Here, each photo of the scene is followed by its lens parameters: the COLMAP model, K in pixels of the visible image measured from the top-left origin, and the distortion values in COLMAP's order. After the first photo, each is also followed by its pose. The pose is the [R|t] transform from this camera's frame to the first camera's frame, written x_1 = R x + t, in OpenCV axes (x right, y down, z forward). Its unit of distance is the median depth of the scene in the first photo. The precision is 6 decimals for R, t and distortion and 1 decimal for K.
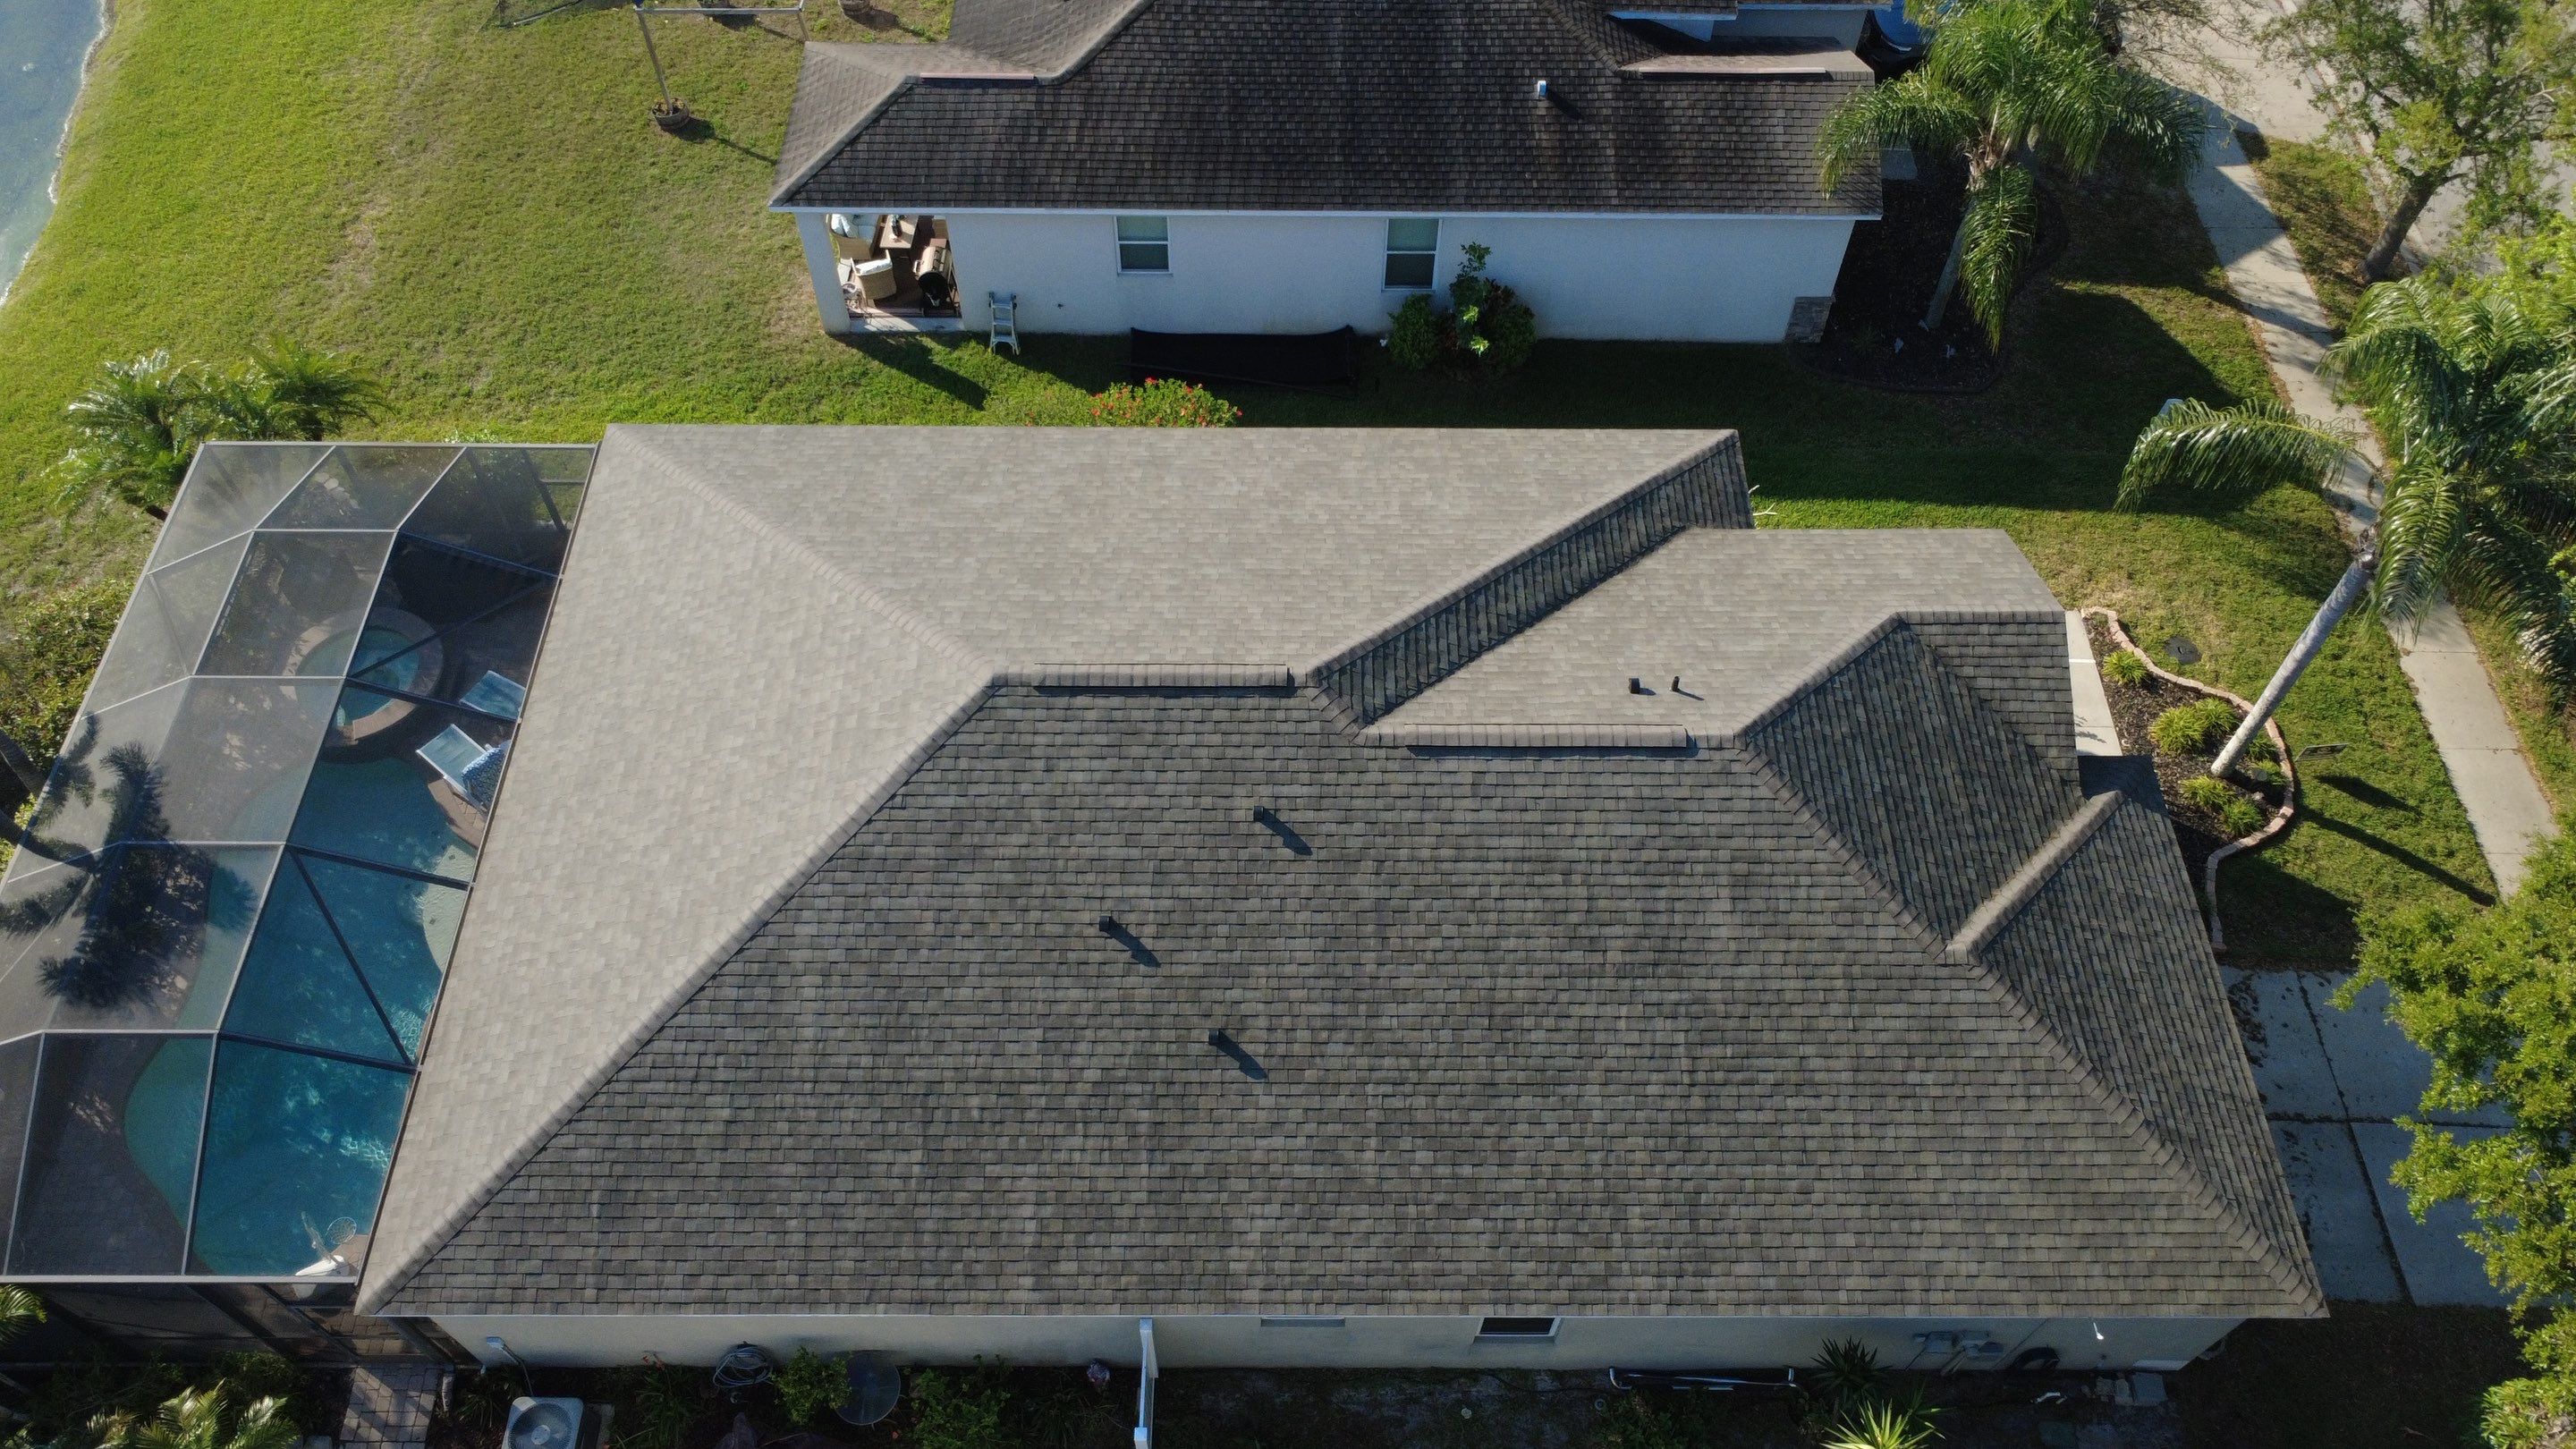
lens RADIAL K [[1875.7, 0, 1283.5], [0, 1875.7, 718.5], [0, 0, 1]] dist [-0.003149, 0.005103]
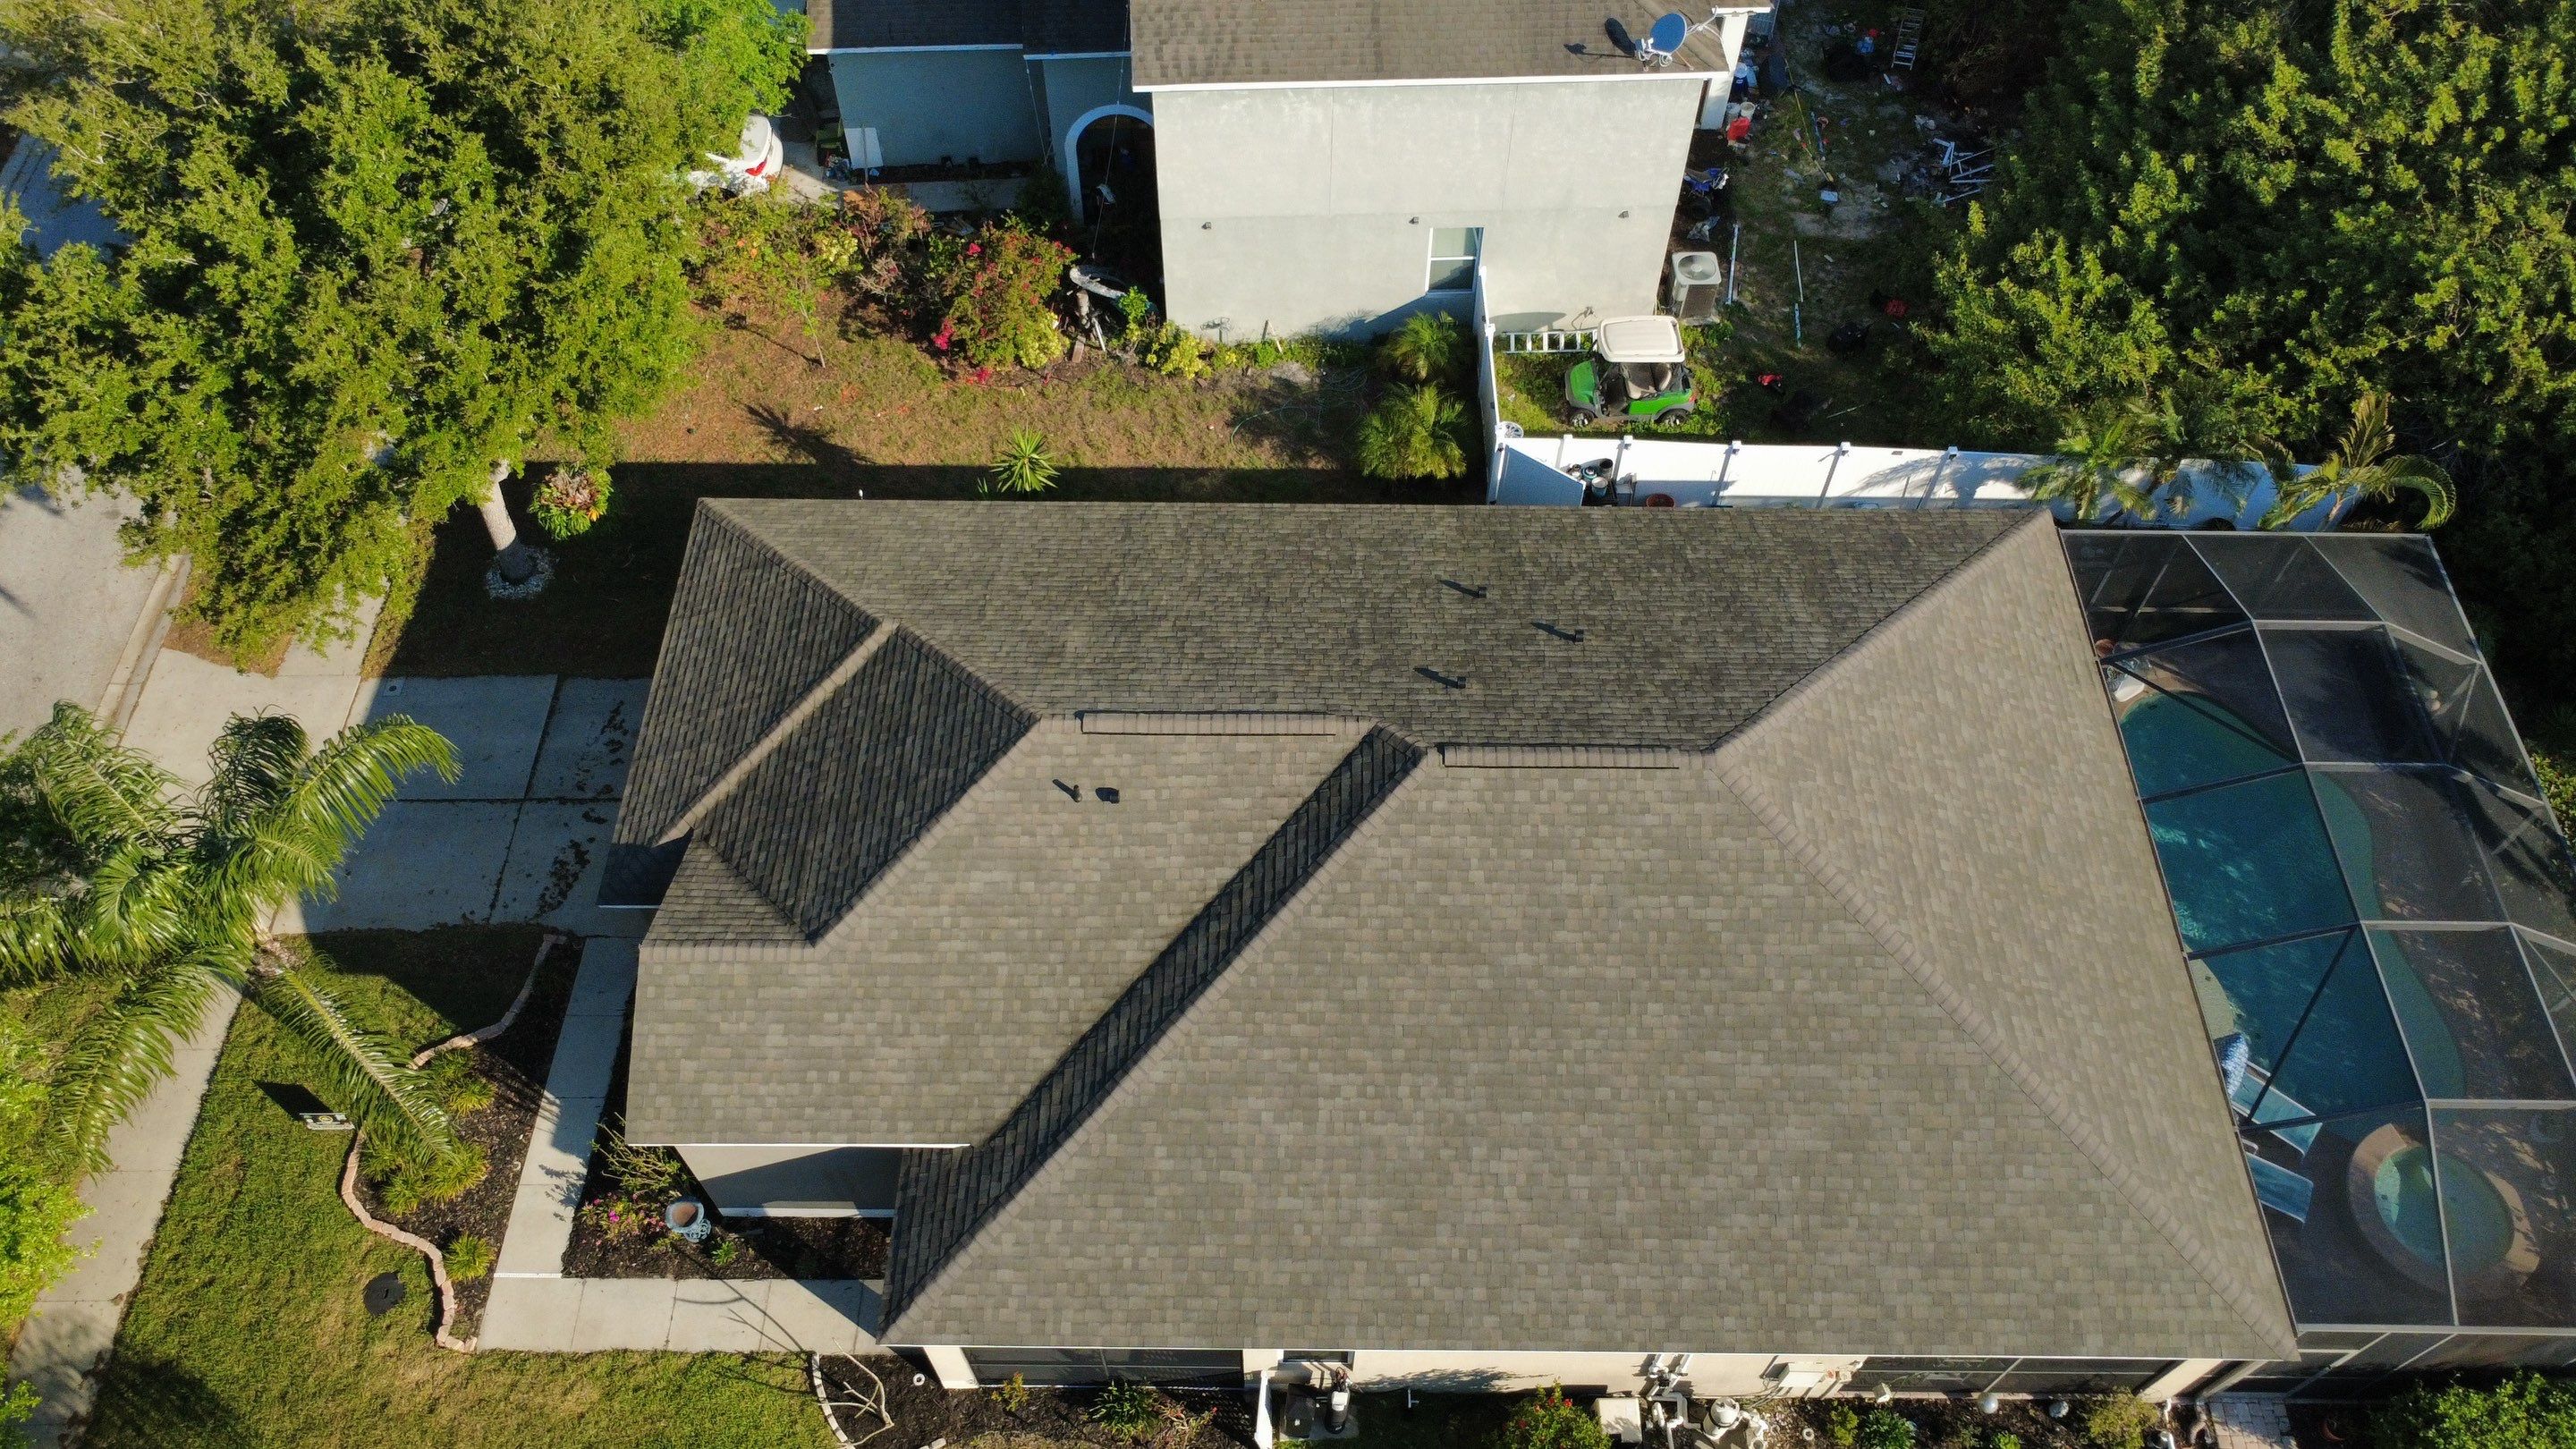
lens RADIAL K [[1875.7, 0, 1283.4], [0, 1875.7, 723.1], [0, 0, 1]] dist [-0.003149, 0.005103]
pose [[-0.999842, -0.017201, -0.004529, 0.099291], [0.001550, -0.337887, 0.941186, -1.028605], [-0.017720, 0.941030, 0.337860, 0.614232]]
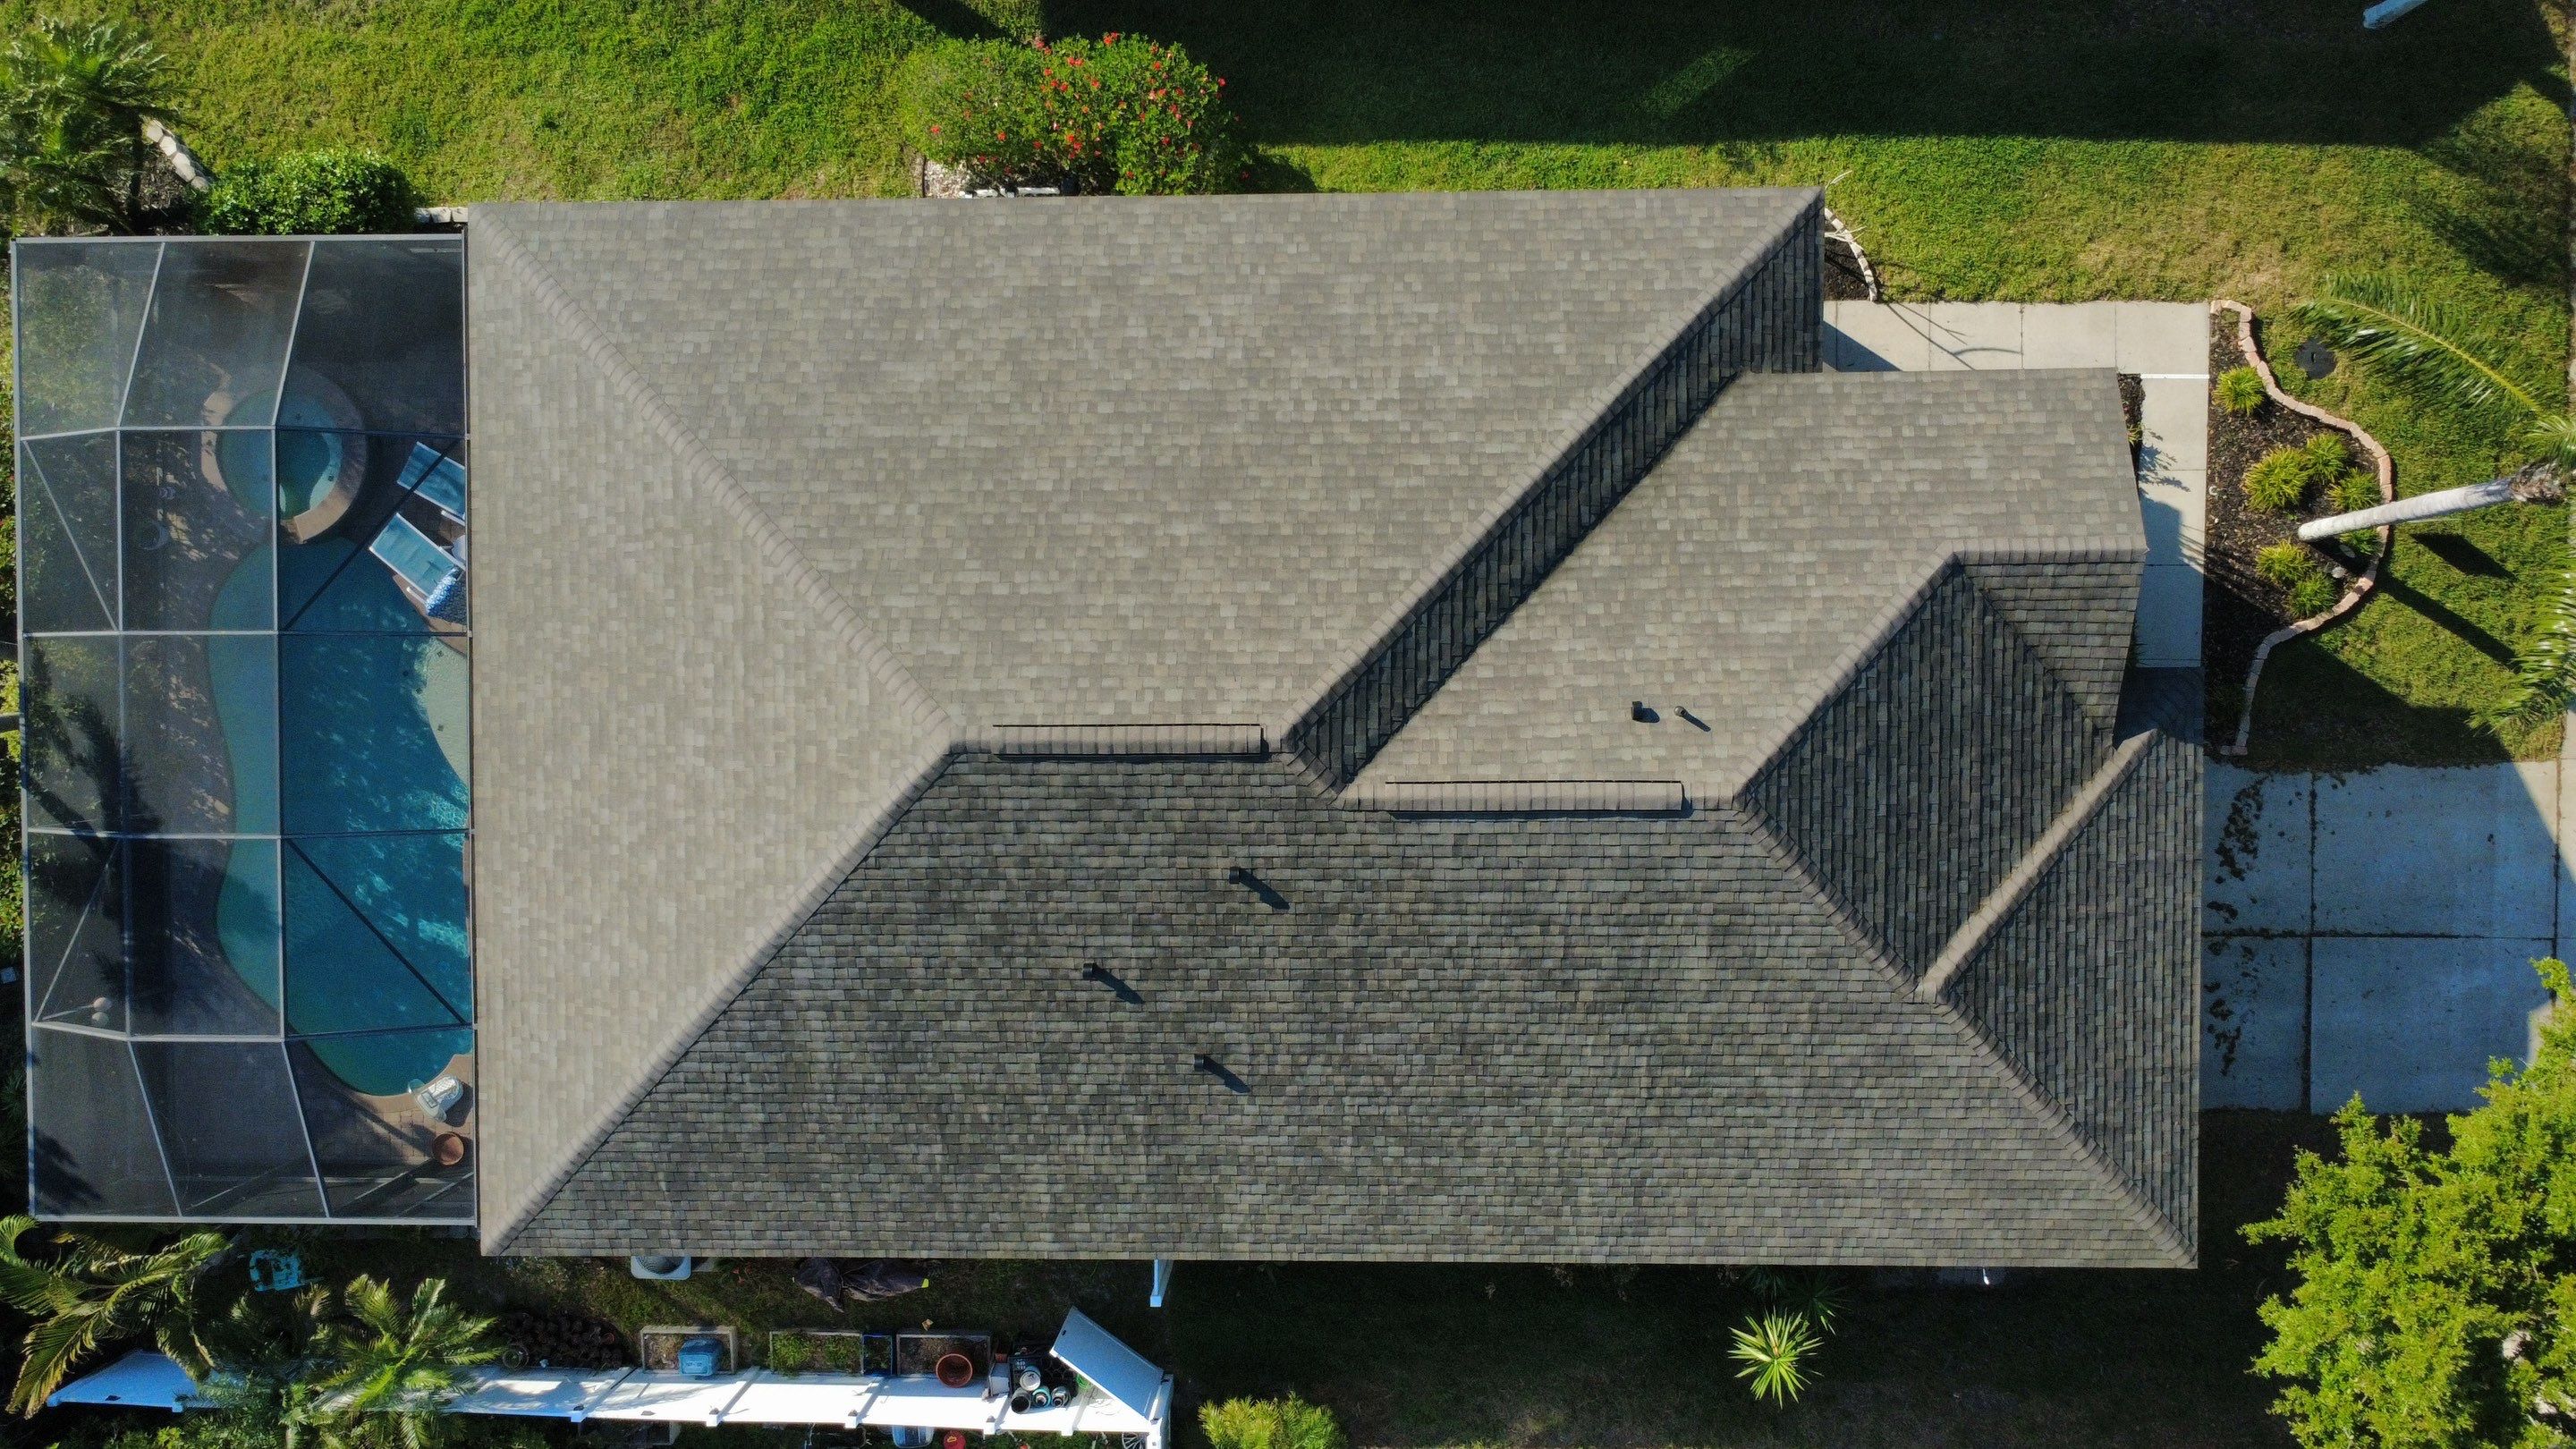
lens RADIAL K [[1875.7, 0, 1281.4], [0, 1875.7, 716.2], [0, 0, 1]] dist [-0.003149, 0.005103]
pose [[0.998952, 0.000000, -0.045774, 0.054732], [0.027353, 0.801828, 0.596928, -0.588280], [0.036702, -0.597554, 0.800988, 0.253924]]
